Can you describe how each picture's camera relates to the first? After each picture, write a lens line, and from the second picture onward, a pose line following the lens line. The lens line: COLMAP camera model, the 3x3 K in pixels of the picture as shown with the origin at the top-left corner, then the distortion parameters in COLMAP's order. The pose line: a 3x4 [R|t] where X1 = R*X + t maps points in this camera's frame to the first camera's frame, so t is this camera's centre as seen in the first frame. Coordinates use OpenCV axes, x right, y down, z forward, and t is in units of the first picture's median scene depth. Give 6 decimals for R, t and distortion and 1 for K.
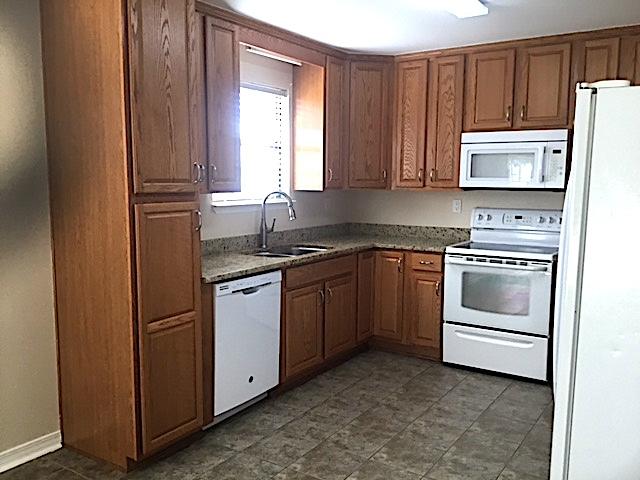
lens RADIAL K [[571.6, 0, 320.3], [0, 571.6, 241.6], [0, 0, 1]] dist [0.004815, -0.000044]
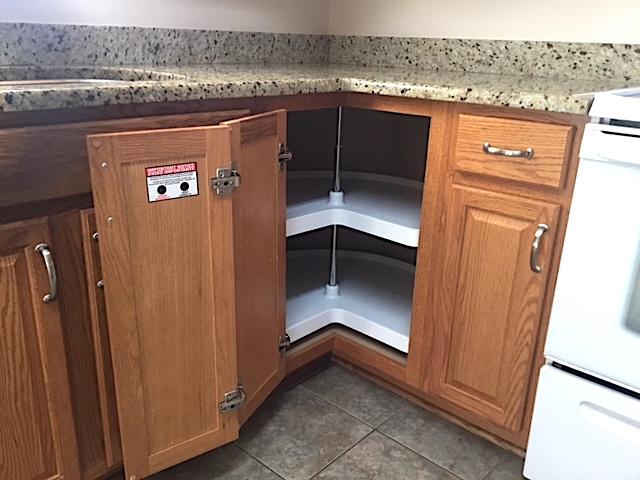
lens RADIAL K [[571.6, 0, 320.0], [0, 571.6, 239.4], [0, 0, 1]] dist [0.004815, -0.000044]
pose [[0.987176, 0.079436, -0.138470, 0.136697], [-0.046473, 0.972839, 0.226769, 0.019366], [0.152723, -0.217426, 0.964055, 0.703276]]
